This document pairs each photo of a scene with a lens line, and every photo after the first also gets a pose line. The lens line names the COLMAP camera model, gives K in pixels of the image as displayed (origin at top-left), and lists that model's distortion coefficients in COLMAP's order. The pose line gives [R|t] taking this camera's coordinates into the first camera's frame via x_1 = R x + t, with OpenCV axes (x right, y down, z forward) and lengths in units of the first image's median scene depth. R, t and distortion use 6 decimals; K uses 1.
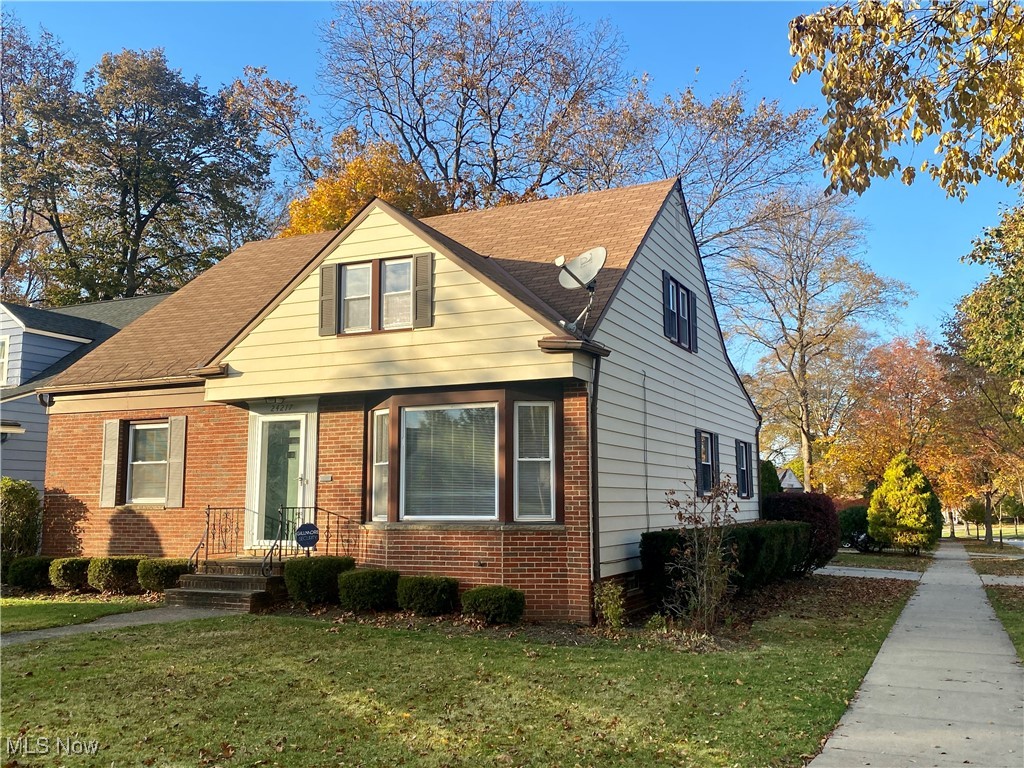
lens RADIAL K [[949.1, 0, 514.1], [0, 949.1, 376.1], [0, 0, 1]] dist [0.088375, 0.000000]
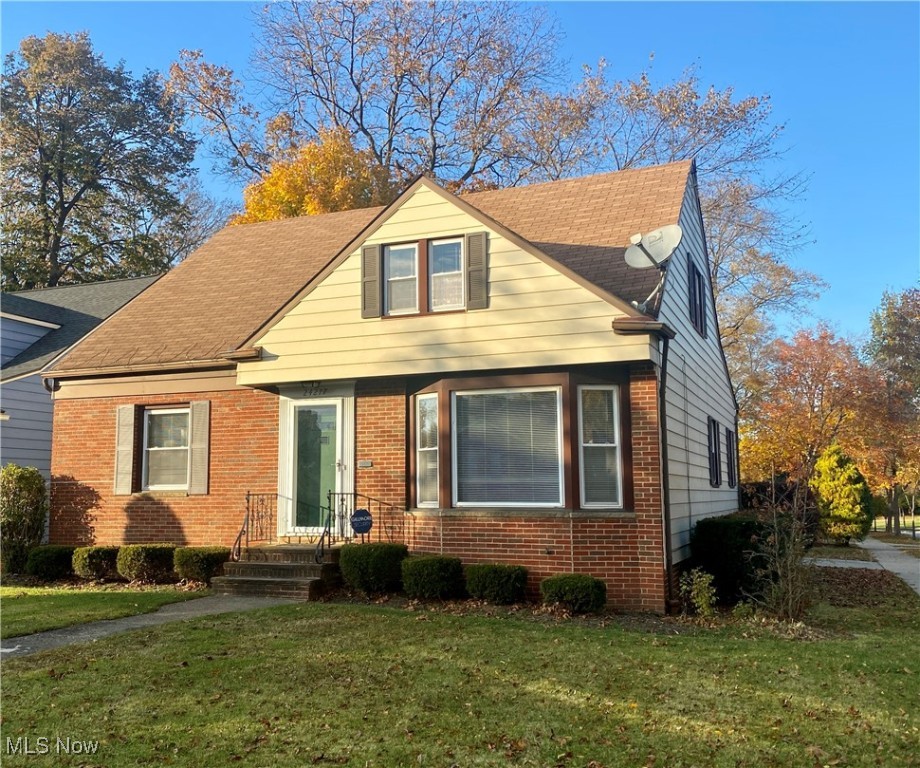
lens RADIAL K [[948.4, 0, 416.4], [0, 948.4, 372.7], [0, 0, 1]] dist [0.100763, 0.000000]
pose [[0.999692, 0.001732, 0.024760, -0.157241], [-0.001831, 0.999990, 0.003985, 0.008955], [-0.024753, -0.004029, 0.999685, 0.025335]]
